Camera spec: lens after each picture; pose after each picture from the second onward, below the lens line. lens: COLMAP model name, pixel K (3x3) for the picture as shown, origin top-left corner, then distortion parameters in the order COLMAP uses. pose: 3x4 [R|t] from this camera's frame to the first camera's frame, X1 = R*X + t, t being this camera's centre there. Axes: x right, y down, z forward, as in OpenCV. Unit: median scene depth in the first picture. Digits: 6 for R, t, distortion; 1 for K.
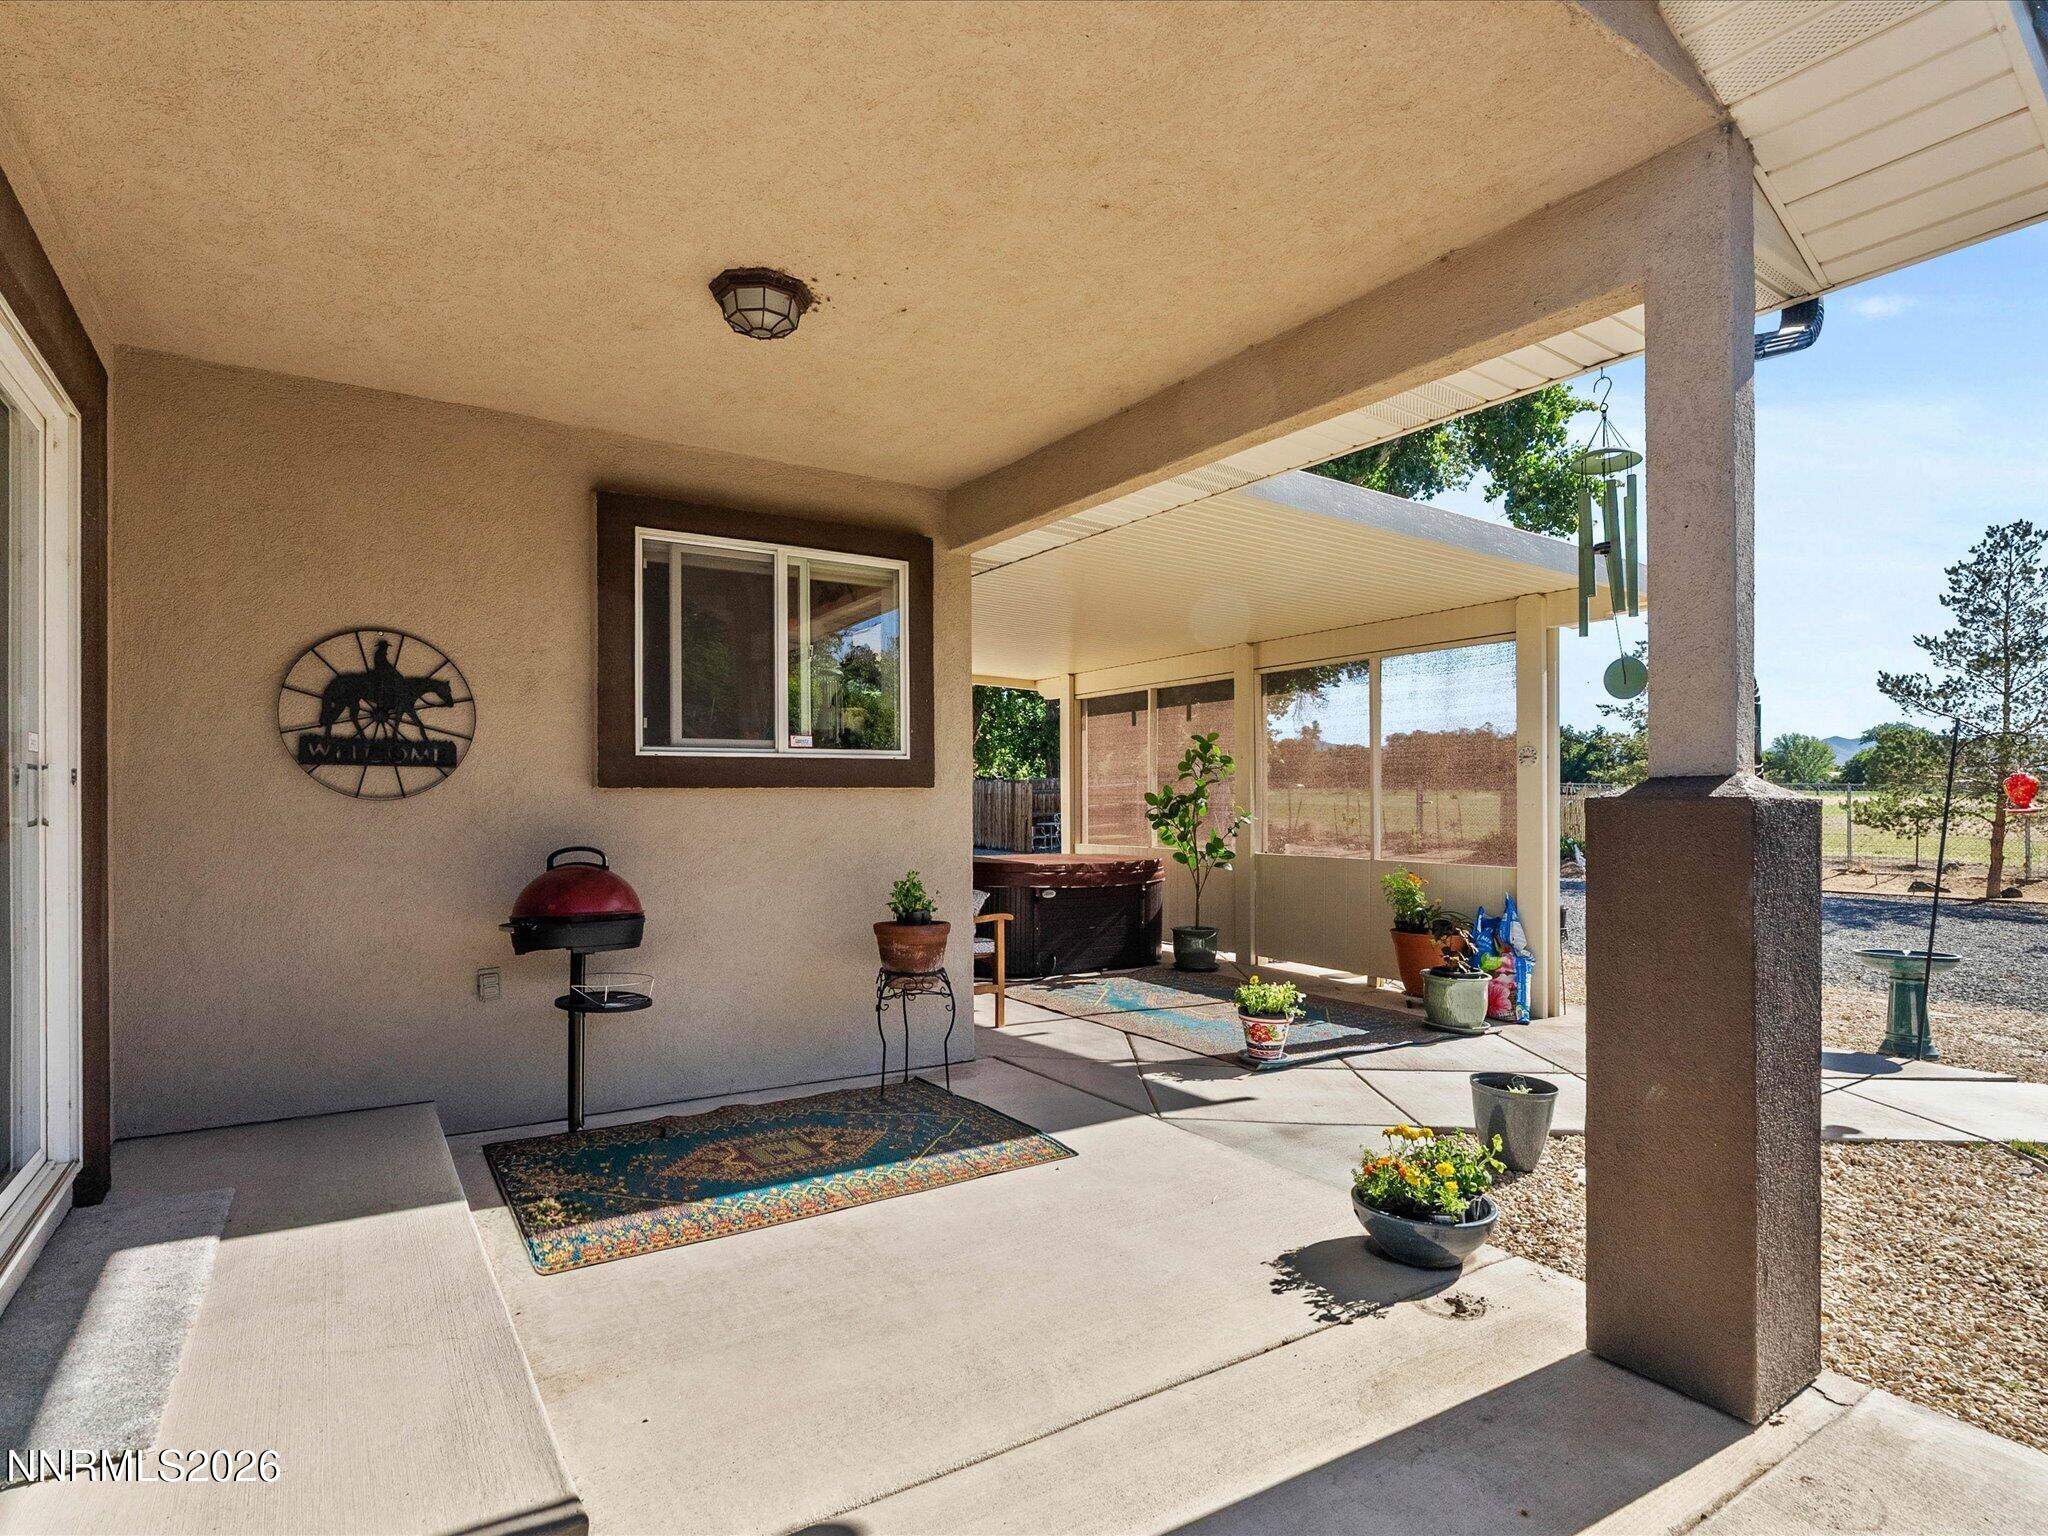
lens RADIAL K [[1094.1, 0, 1024.0], [0, 1094.1, 768.0], [0, 0, 1]] dist [-0.010798, 0.000398]
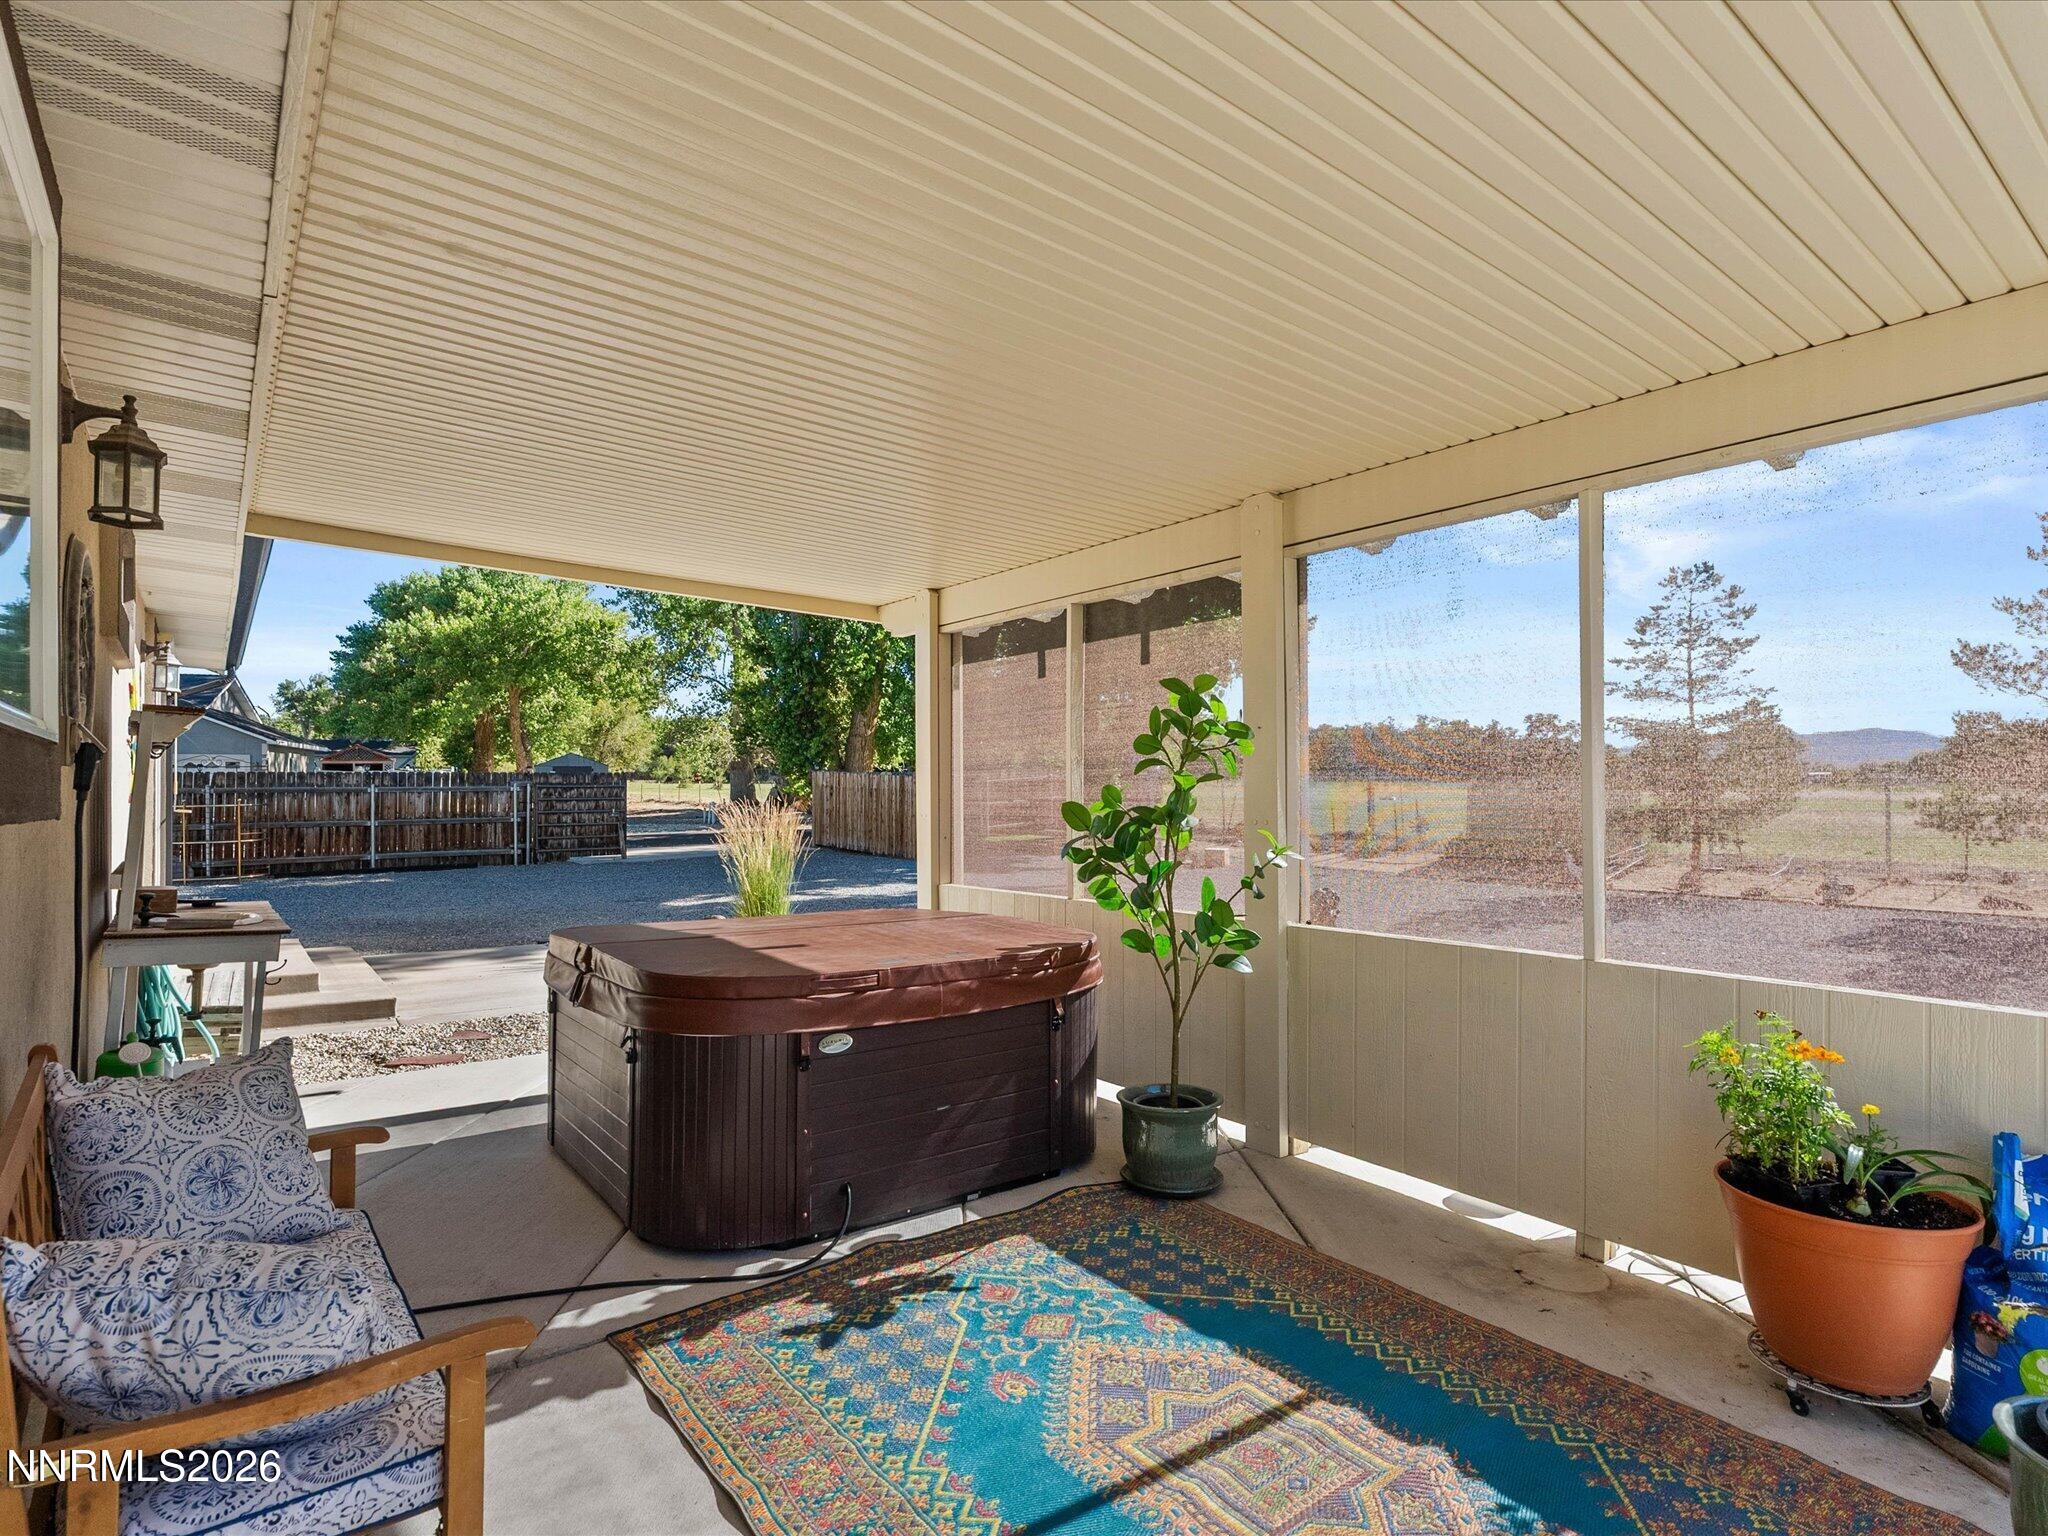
lens RADIAL K [[1094.1, 0, 1024.0], [0, 1094.1, 768.0], [0, 0, 1]] dist [-0.010798, 0.000398]
pose [[0.996974, 0.000470, 0.077741, 0.057499], [-0.001024, 0.999974, 0.007079, 0.005098], [-0.077735, -0.007137, 0.996948, 0.529126]]
